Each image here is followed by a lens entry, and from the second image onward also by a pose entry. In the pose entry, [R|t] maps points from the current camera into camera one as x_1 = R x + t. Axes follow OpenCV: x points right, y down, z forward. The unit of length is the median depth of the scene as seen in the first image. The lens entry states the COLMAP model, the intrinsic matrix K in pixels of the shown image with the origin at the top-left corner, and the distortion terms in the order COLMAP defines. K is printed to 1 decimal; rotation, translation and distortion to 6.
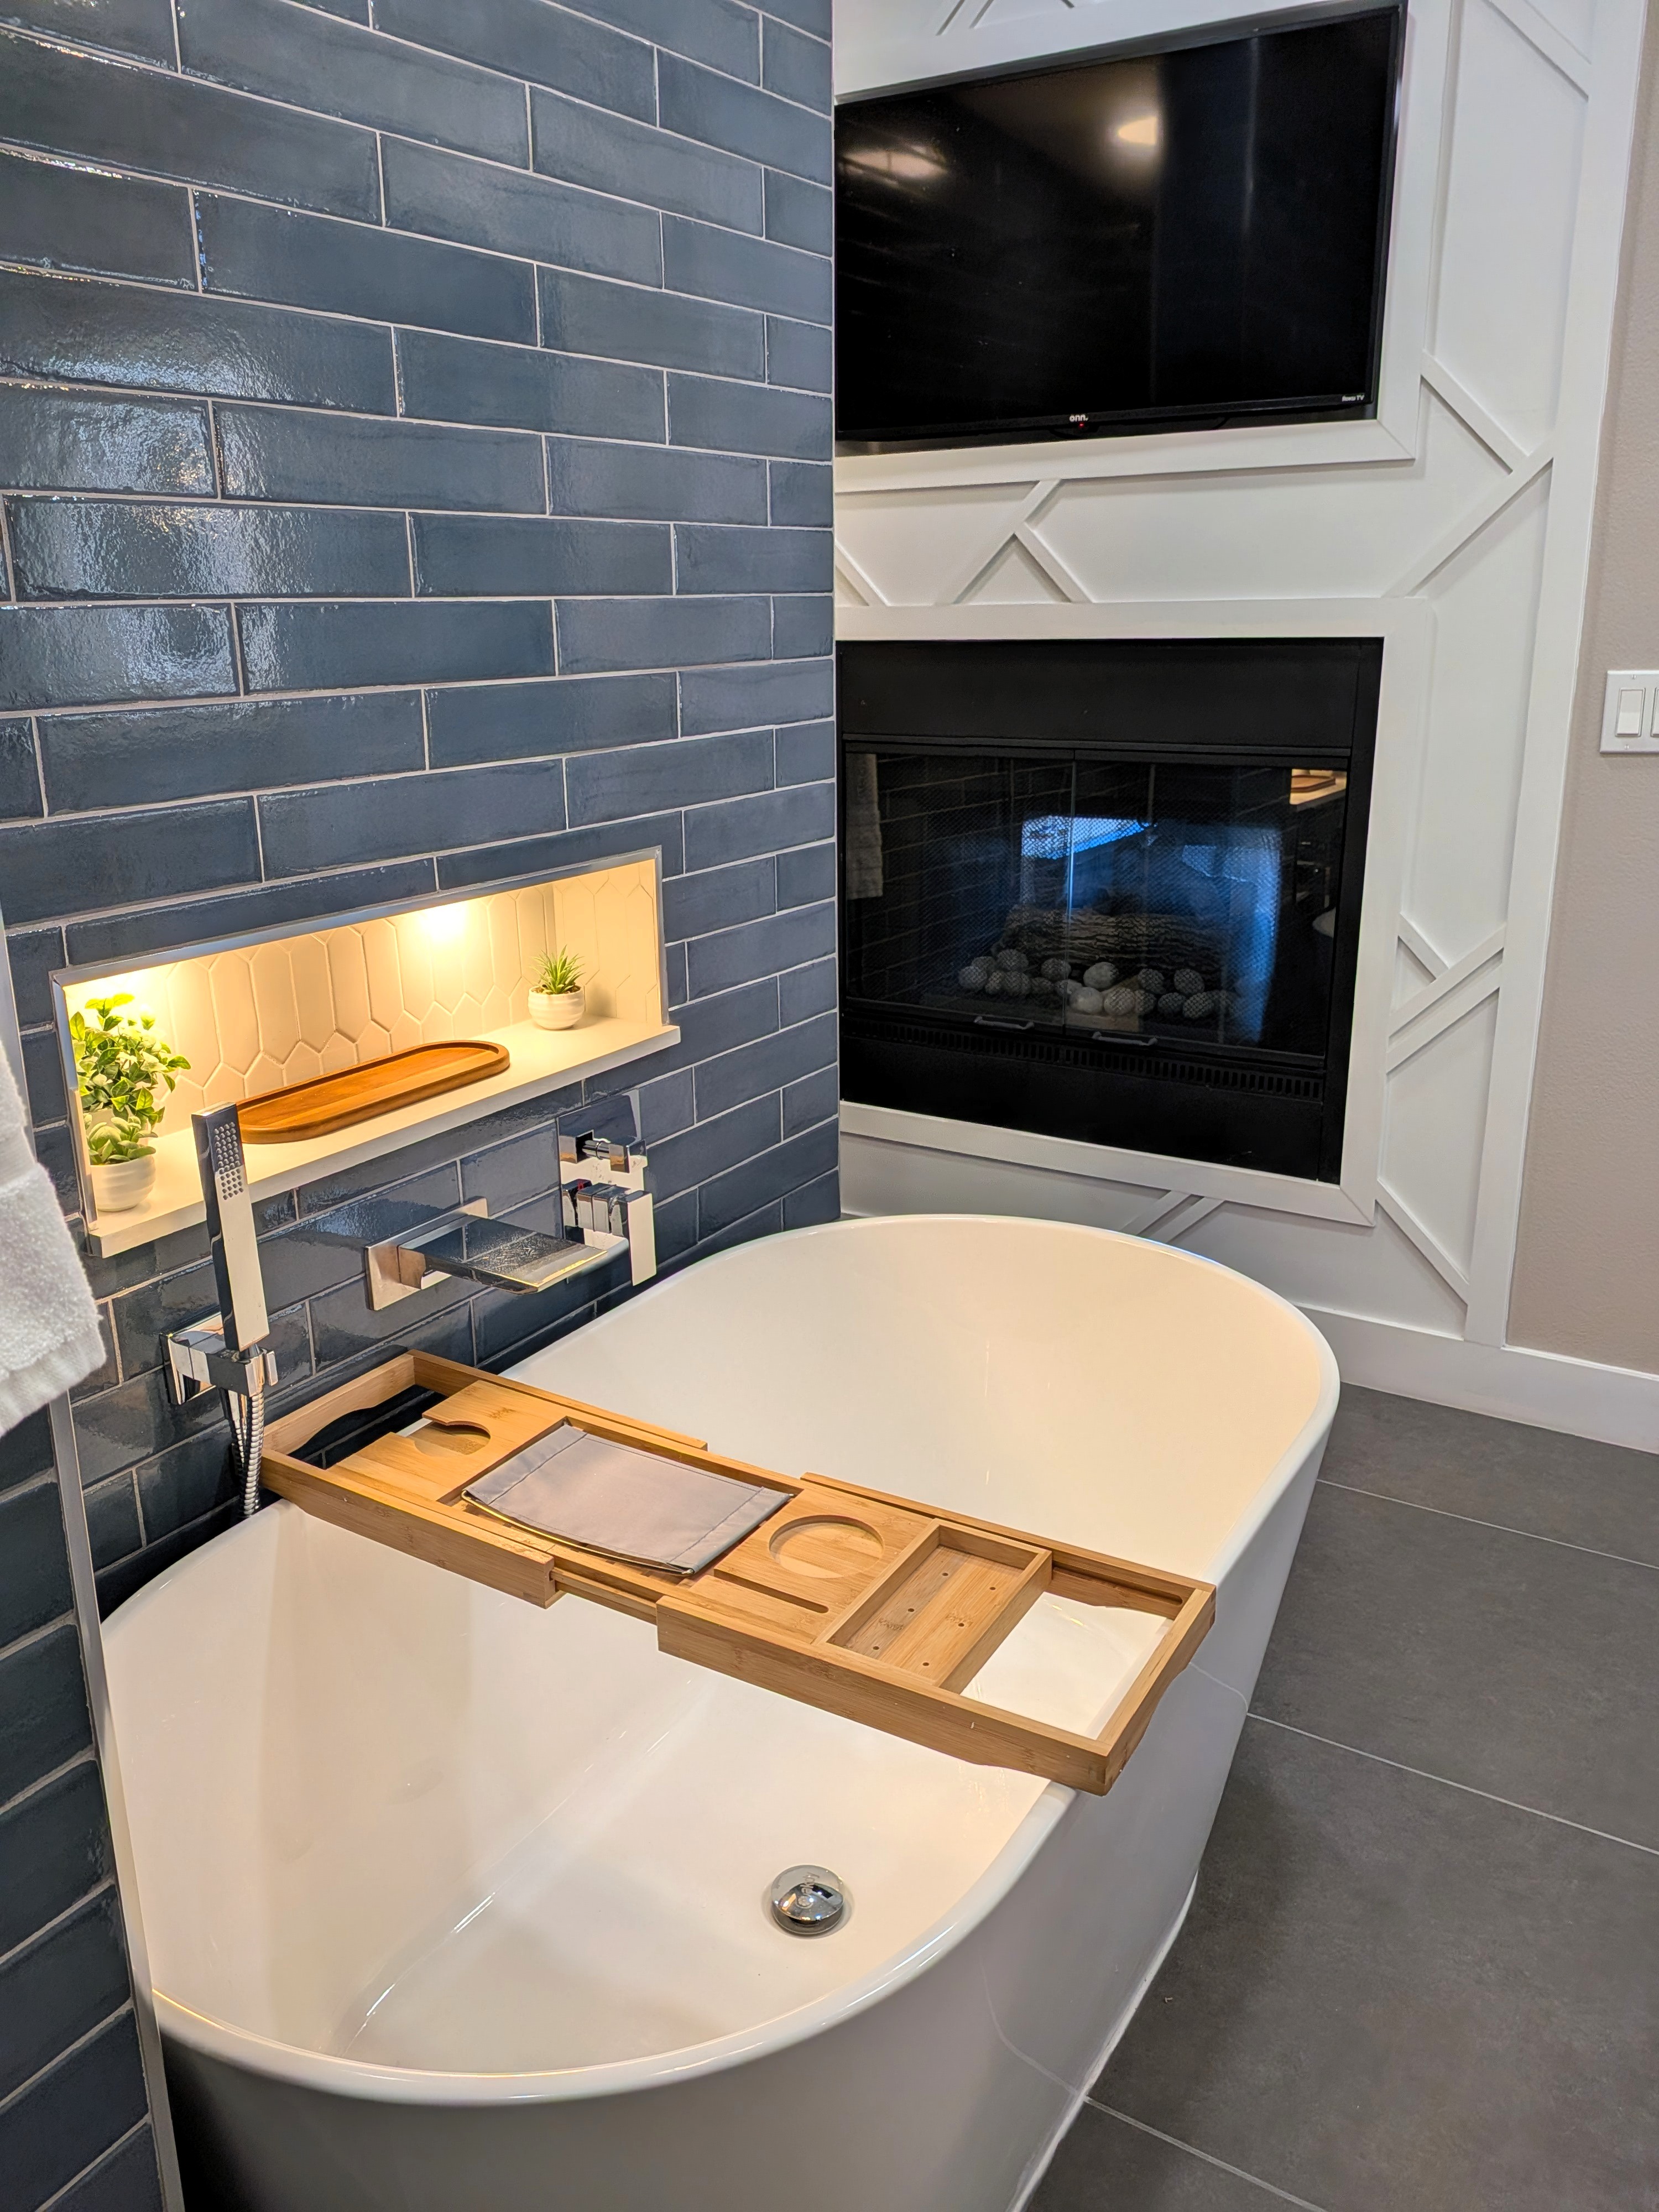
lens RADIAL K [[1694.7, 0, 792.3], [0, 1694.7, 1117.4], [0, 0, 1]] dist [0.068599, -0.112930]
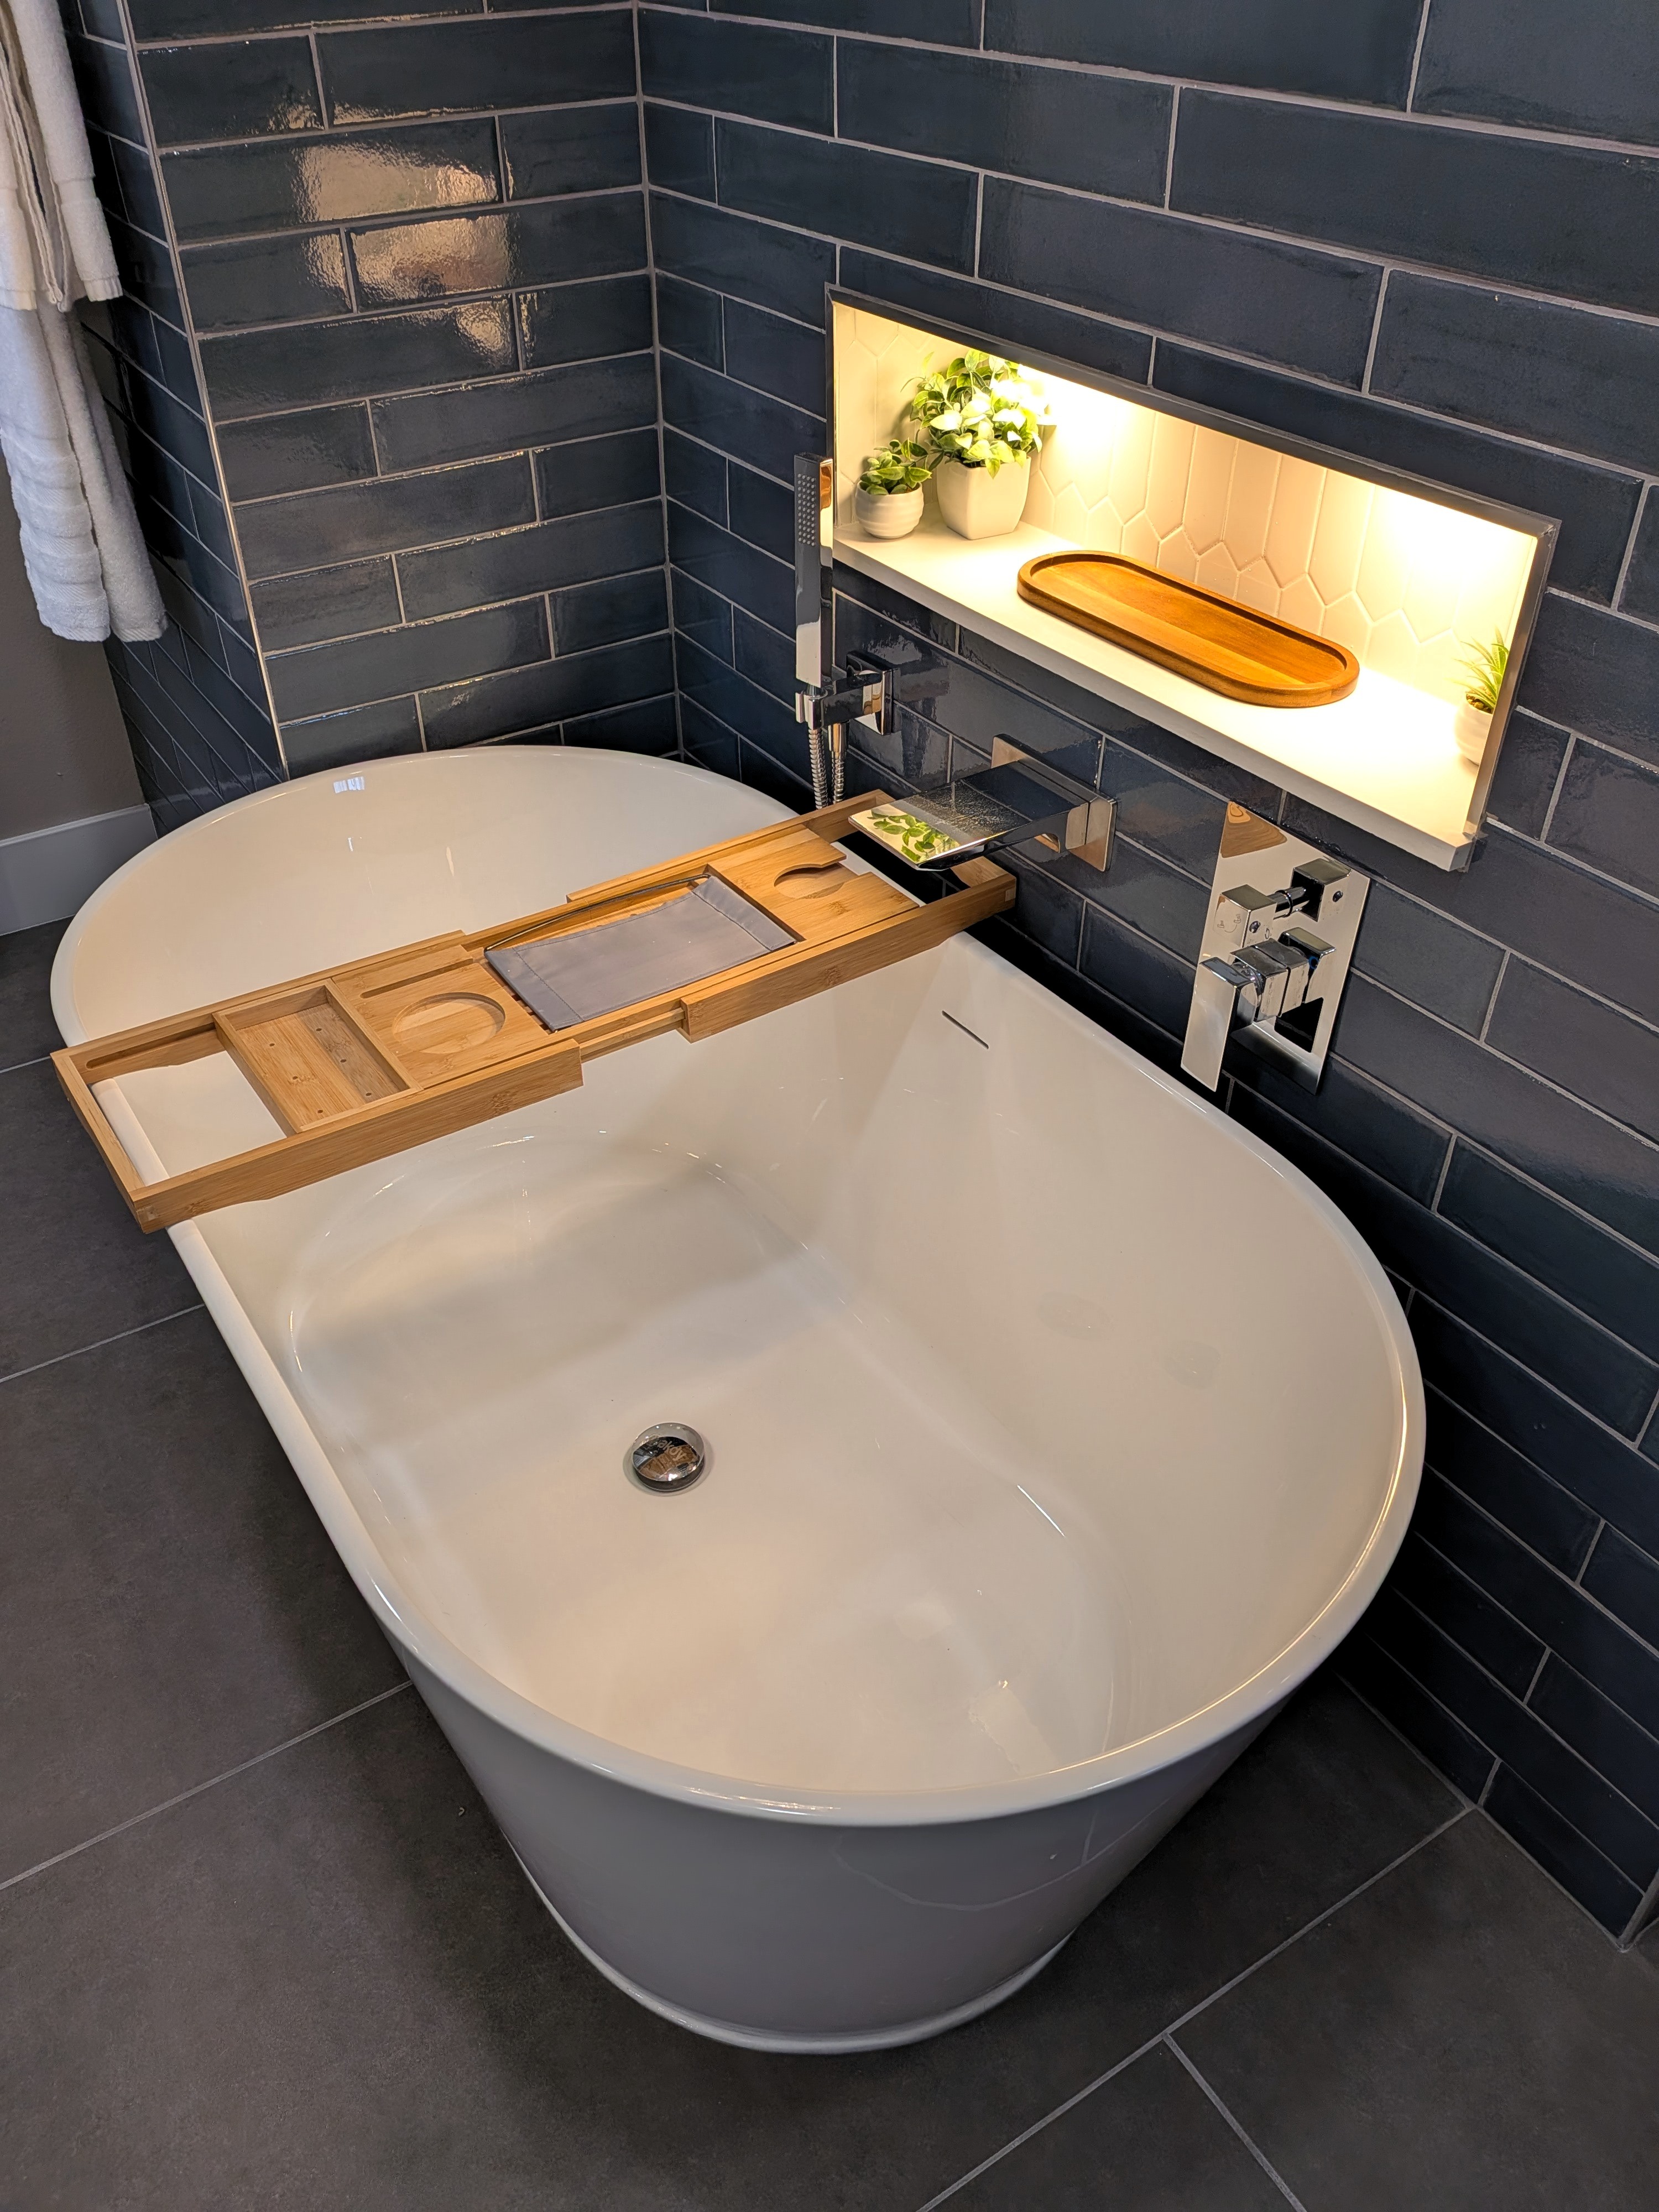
lens RADIAL K [[1694.7, 0, 792.3], [0, 1694.7, 1117.4], [0, 0, 1]] dist [0.068599, -0.112930]
pose [[-0.430605, 0.567335, -0.701933, 0.526977], [-0.241718, 0.676827, 0.695326, -0.369415], [0.869570, 0.469080, -0.154310, 1.039887]]
